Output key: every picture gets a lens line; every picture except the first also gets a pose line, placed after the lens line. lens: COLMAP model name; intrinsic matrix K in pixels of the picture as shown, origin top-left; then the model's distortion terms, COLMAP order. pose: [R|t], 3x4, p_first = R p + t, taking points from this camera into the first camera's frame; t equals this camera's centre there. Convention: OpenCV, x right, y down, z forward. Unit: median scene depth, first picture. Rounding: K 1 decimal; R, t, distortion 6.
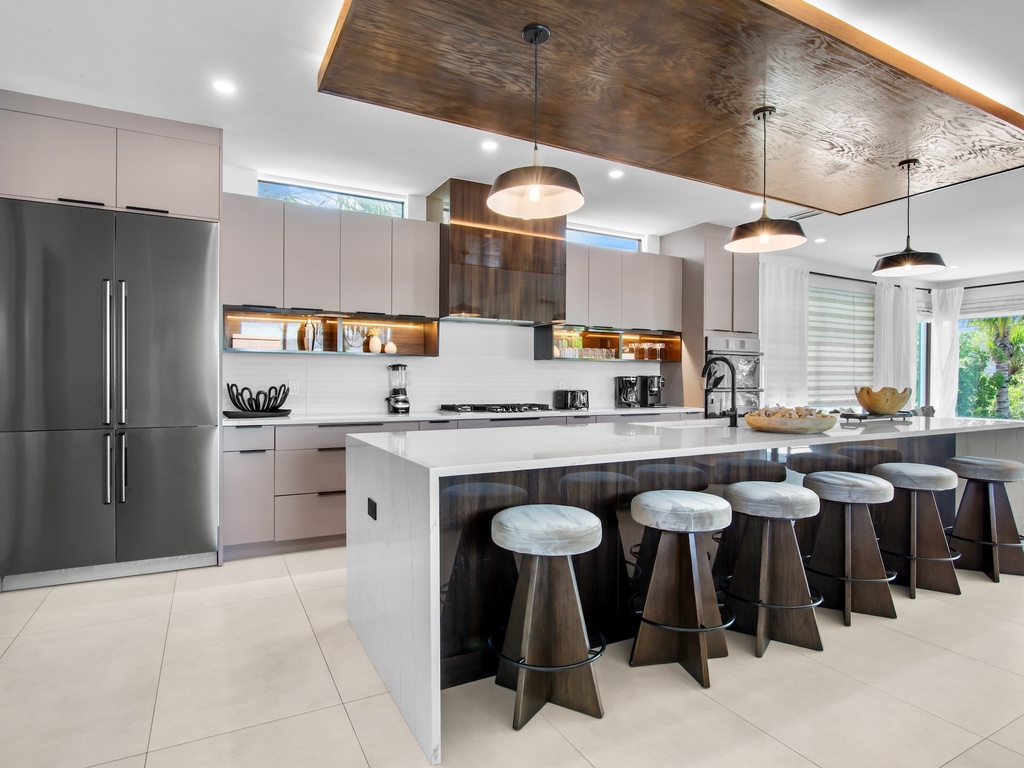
lens RADIAL K [[557.9, 0, 509.3], [0, 557.9, 383.9], [0, 0, 1]] dist [-0.002646, -0.004523]
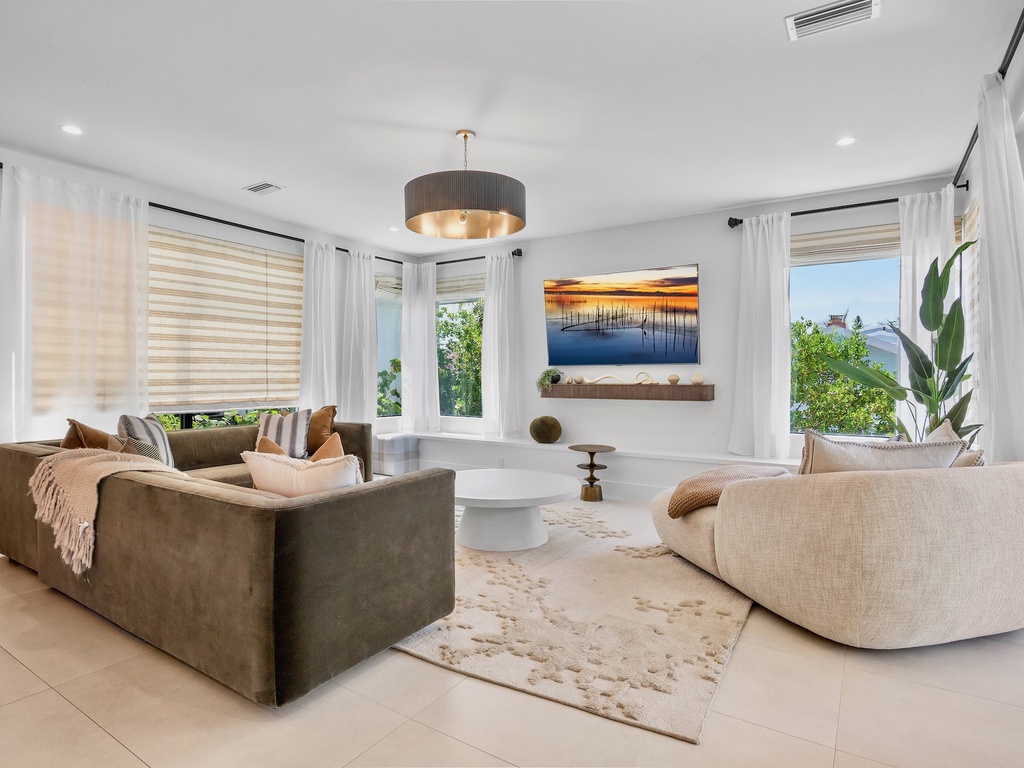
lens RADIAL K [[557.9, 0, 512.1], [0, 557.9, 378.9], [0, 0, 1]] dist [-0.002646, -0.004523]
pose [[0.866340, -0.010118, 0.499352, 0.537263], [0.009077, 0.999949, 0.004514, 0.003608], [-0.499372, 0.000622, 0.866388, 0.215751]]
